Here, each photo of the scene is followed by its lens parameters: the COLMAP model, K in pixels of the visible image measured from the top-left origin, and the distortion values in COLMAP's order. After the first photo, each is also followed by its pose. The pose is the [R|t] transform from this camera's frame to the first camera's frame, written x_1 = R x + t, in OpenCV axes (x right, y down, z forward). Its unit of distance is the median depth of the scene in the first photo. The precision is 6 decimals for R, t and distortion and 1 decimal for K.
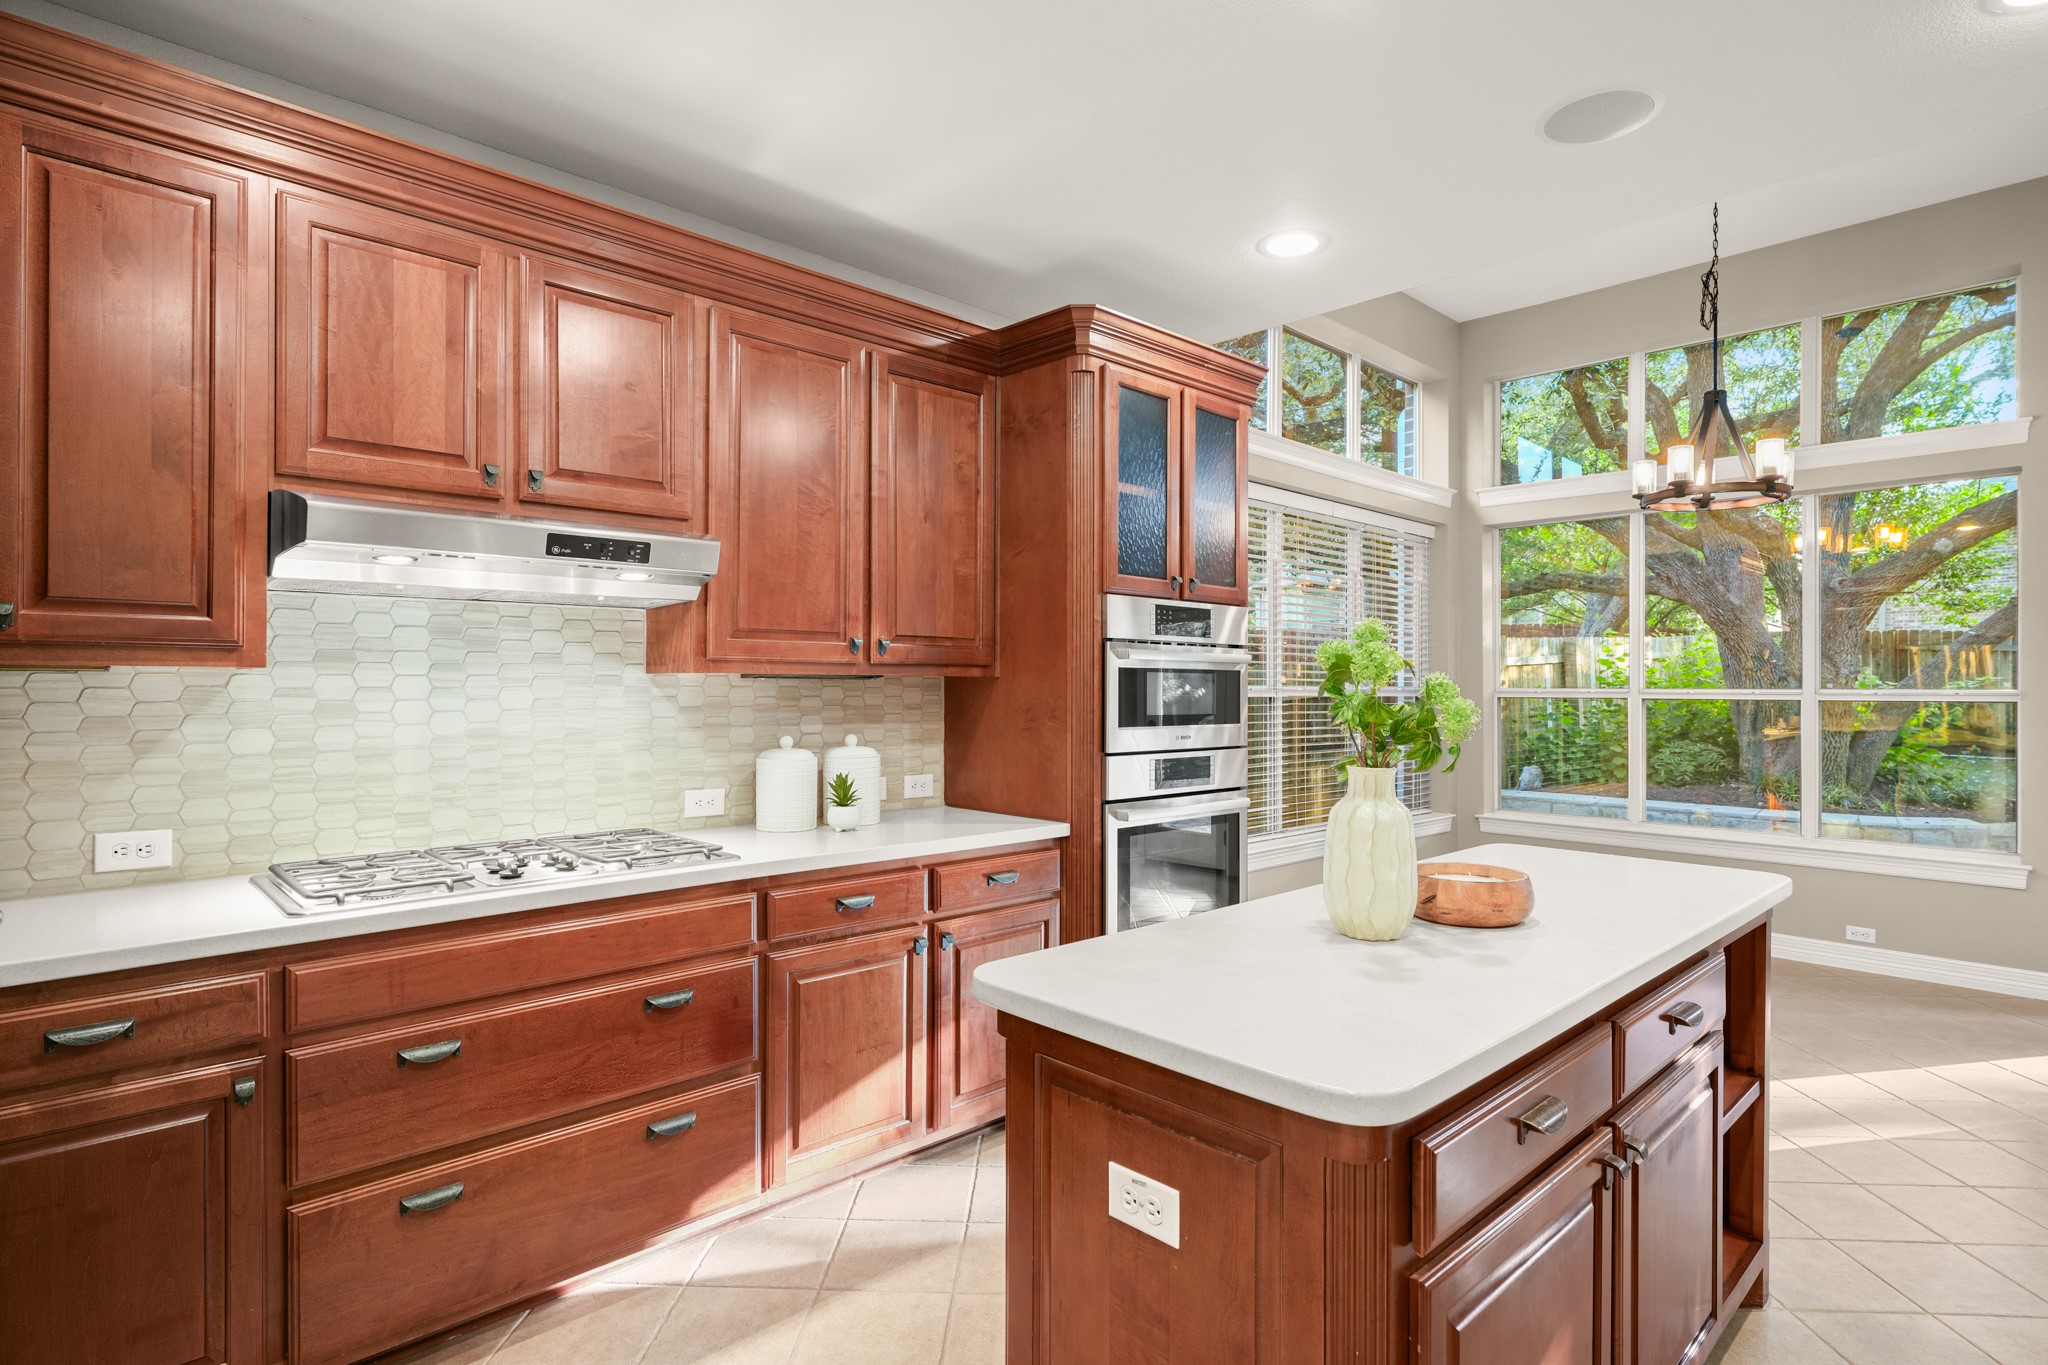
lens RADIAL K [[1058.1, 0, 1021.9], [0, 1058.1, 688.9], [0, 0, 1]] dist [0.004920, 0.000307]
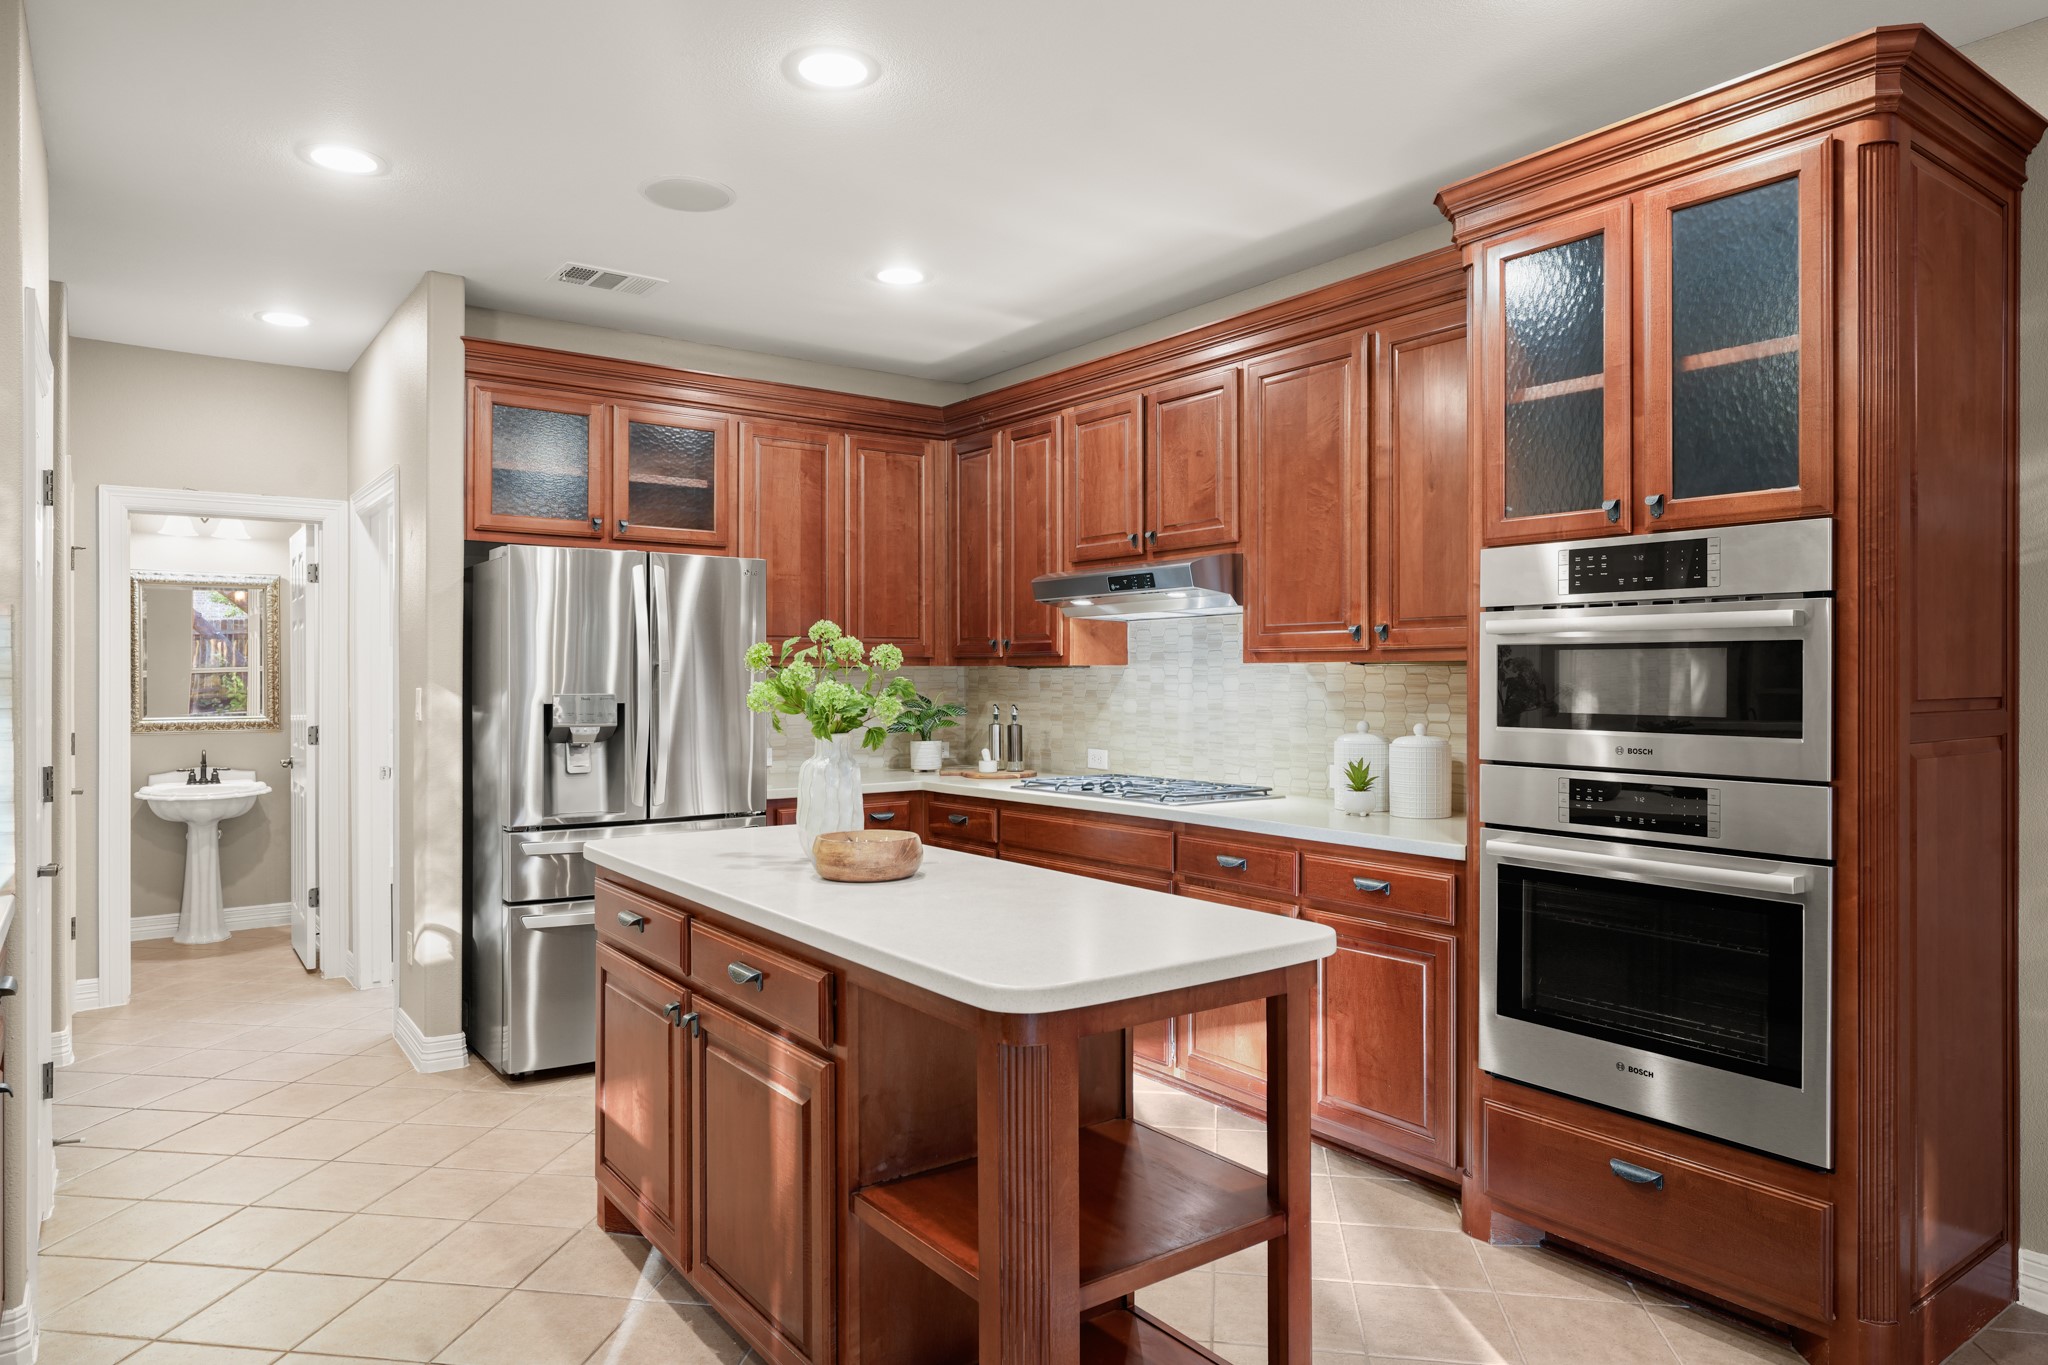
lens RADIAL K [[1277.7, 0, 1024.6], [0, 1277.7, 673.4], [0, 0, 1]] dist [-0.004853, -0.000859]
pose [[-0.121662, -0.005108, -0.992558, 1.105715], [-0.001749, 0.999986, -0.004932, 0.004416], [0.992570, 0.001136, -0.121670, 0.843134]]
